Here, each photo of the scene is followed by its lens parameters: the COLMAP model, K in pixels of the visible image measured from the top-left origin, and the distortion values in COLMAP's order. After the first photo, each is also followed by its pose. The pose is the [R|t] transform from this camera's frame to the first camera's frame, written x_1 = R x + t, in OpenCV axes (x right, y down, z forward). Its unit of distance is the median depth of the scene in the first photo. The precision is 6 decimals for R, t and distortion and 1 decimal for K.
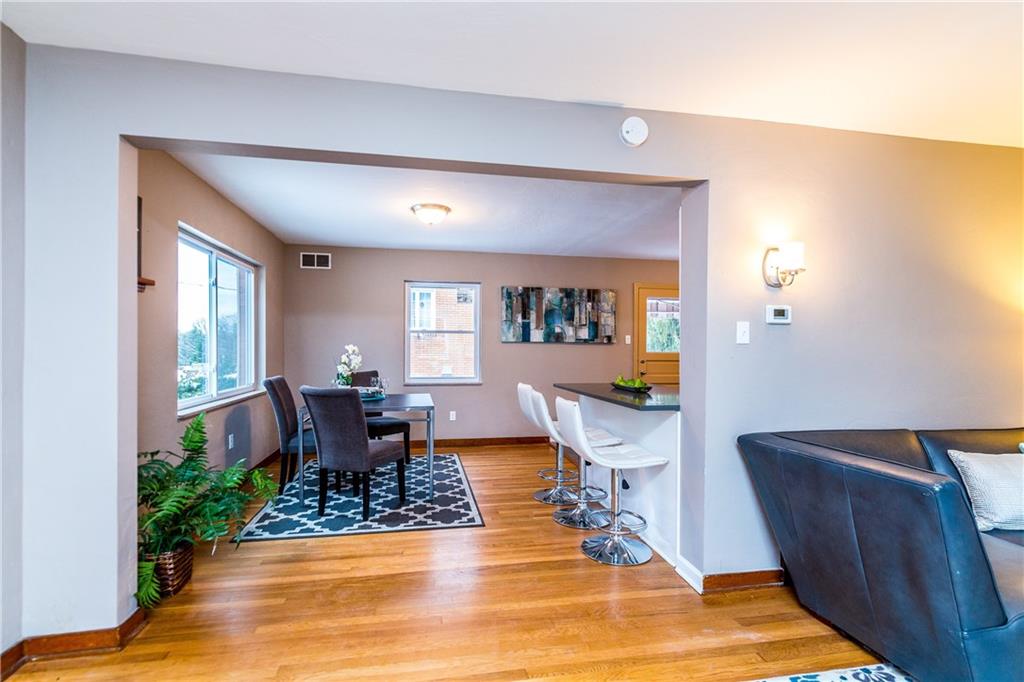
lens RADIAL K [[444.3, 0, 511.7], [0, 444.3, 349.3], [0, 0, 1]] dist [0.001209, -0.000171]
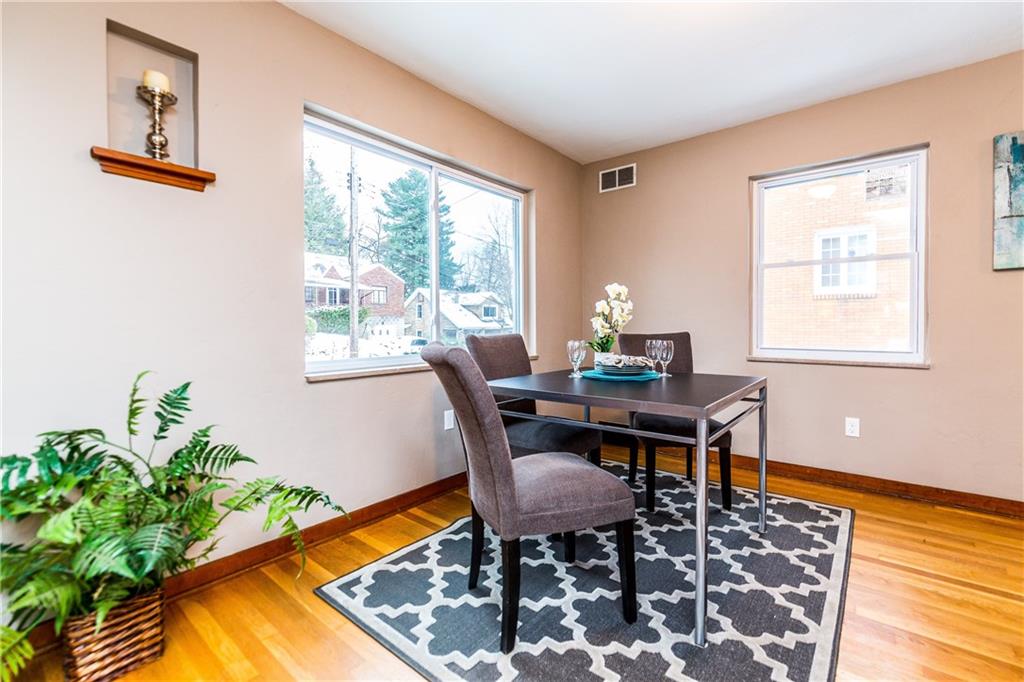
lens RADIAL K [[444.3, 0, 537.8], [0, 444.3, 333.9], [0, 0, 1]] dist [0.001209, -0.000171]
pose [[0.659408, 0.007740, -0.751745, 0.012165], [0.002708, 0.999916, 0.012670, 0.045503], [0.751780, -0.010390, 0.659332, 0.496283]]
